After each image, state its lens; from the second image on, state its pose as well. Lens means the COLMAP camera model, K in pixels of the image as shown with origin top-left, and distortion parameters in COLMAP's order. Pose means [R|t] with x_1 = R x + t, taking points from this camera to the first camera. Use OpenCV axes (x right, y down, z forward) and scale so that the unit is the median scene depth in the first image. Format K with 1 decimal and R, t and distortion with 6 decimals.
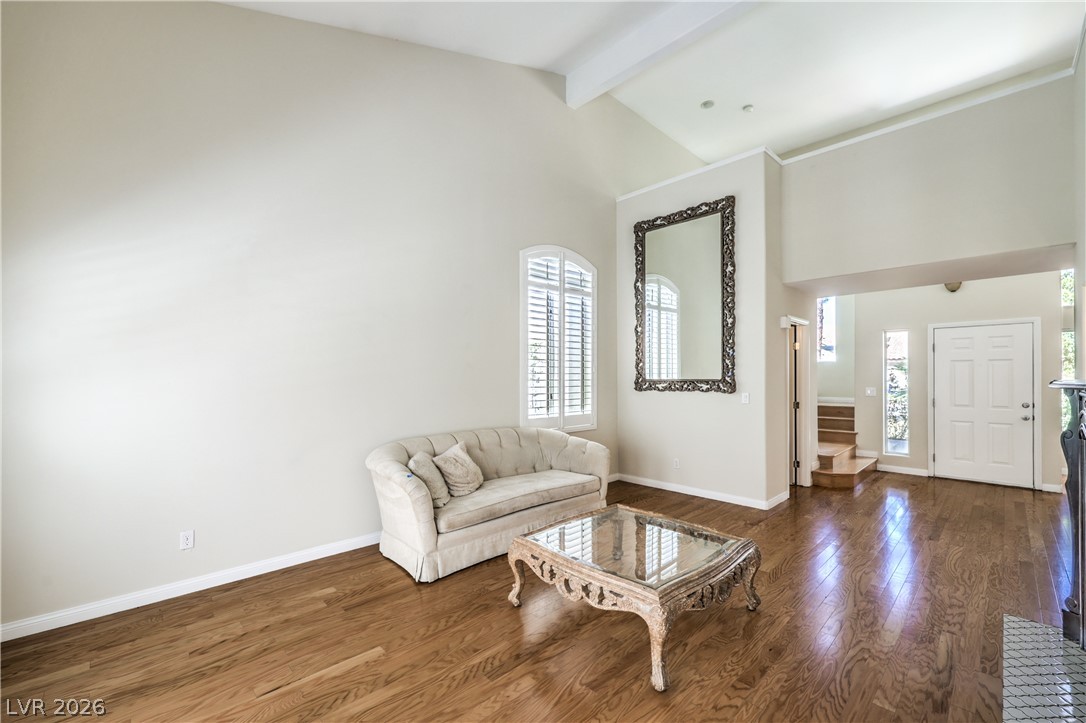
lens RADIAL K [[447.1, 0, 542.9], [0, 447.1, 374.4], [0, 0, 1]] dist [-0.000074, -0.000023]
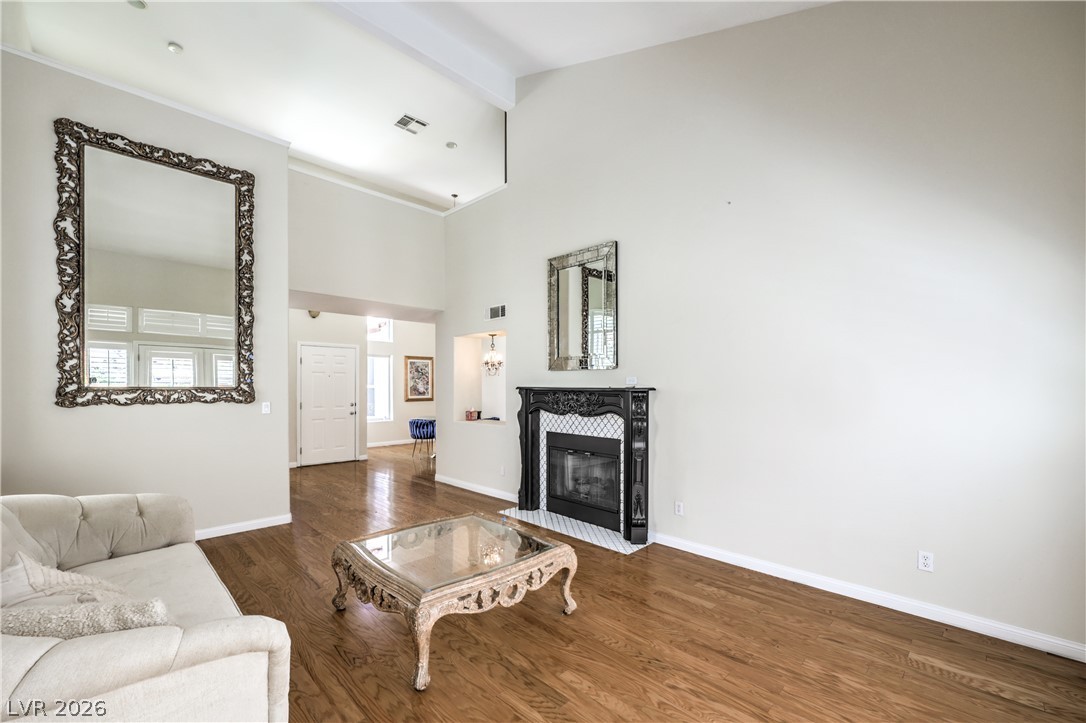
lens RADIAL K [[448.6, 0, 541.7], [0, 448.6, 388.1], [0, 0, 1]] dist [-0.003283, -0.000468]
pose [[-0.014235, -0.004121, 0.999890, -0.439491], [-0.008504, 0.999956, 0.004000, 0.004925], [-0.999863, -0.008446, -0.014270, 0.441607]]
